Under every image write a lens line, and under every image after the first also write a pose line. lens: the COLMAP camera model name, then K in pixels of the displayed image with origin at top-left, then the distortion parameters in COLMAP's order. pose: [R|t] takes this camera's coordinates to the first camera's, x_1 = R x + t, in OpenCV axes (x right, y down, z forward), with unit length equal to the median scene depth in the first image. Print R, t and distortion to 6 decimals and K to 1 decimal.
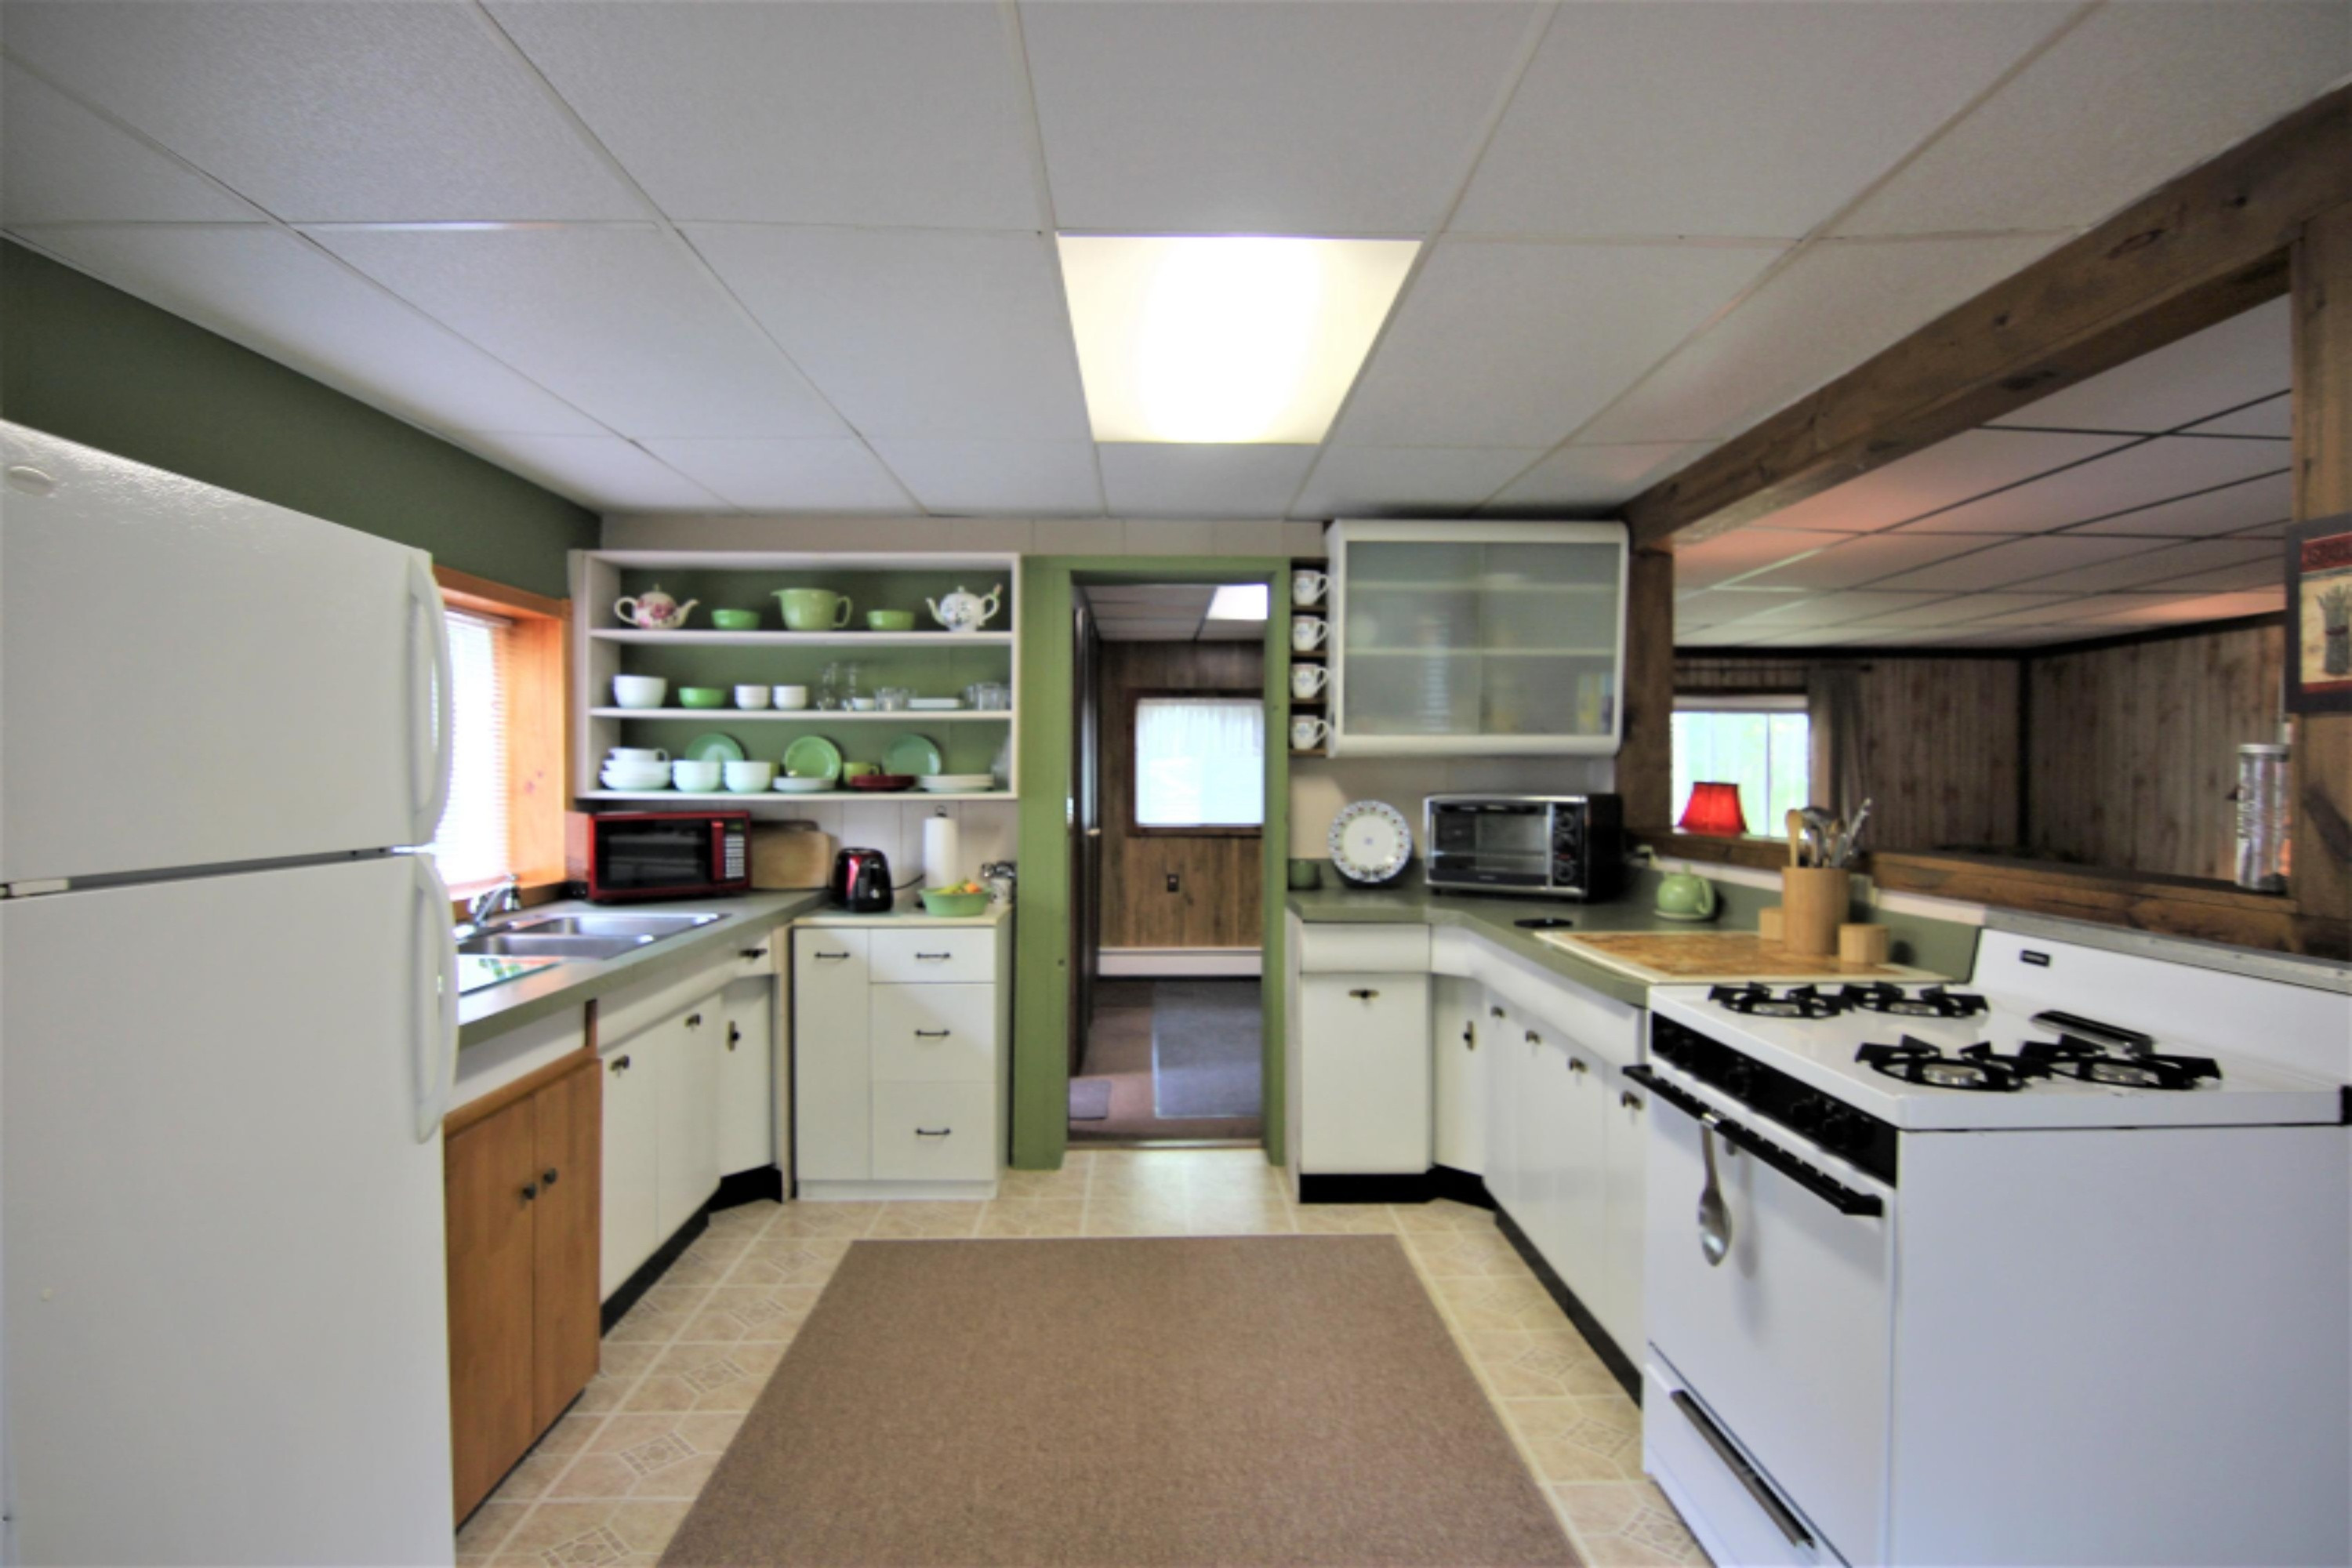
lens RADIAL K [[1205.0, 0, 1176.0], [0, 1205.0, 784.0], [0, 0, 1]] dist [-0.005672, -0.001759]
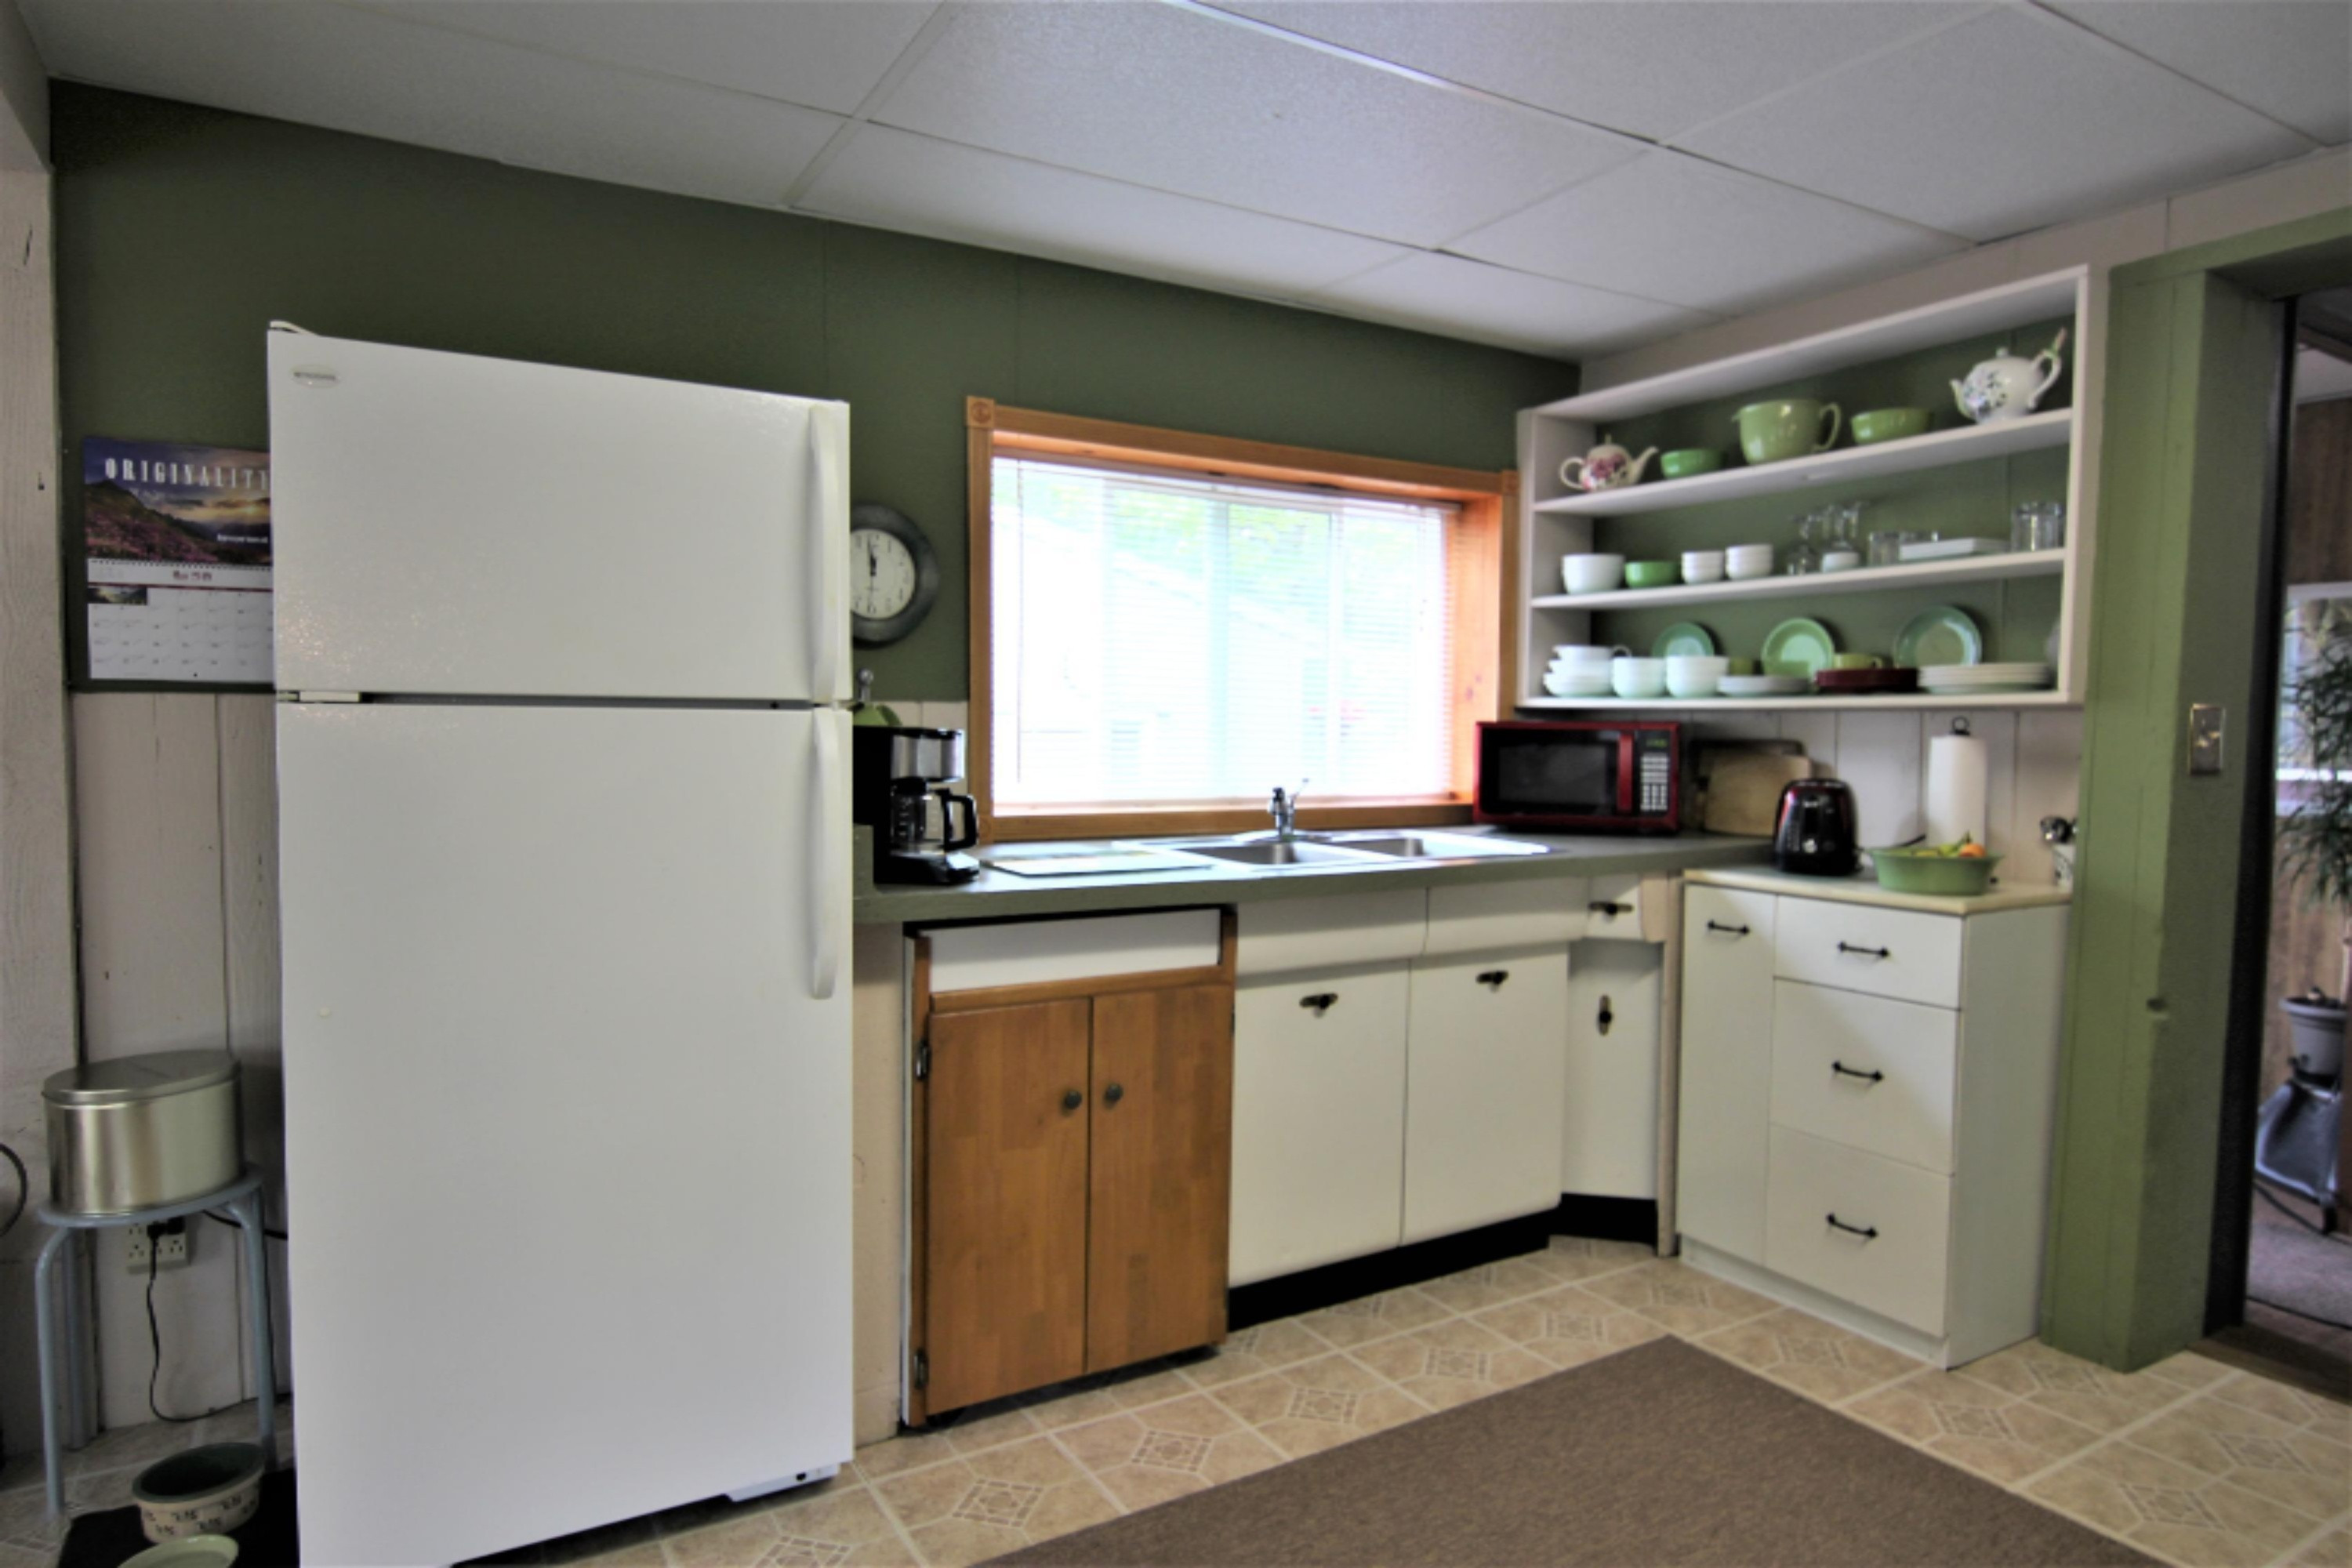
lens RADIAL K [[1393.5, 0, 1176.0], [0, 1393.5, 784.0], [0, 0, 1]] dist [-0.004381, -0.002327]
pose [[0.490054, 0.041725, -0.870693, 0.240118], [-0.015524, 0.999113, 0.039141, 0.032111], [0.871554, -0.005664, 0.490267, 0.318183]]
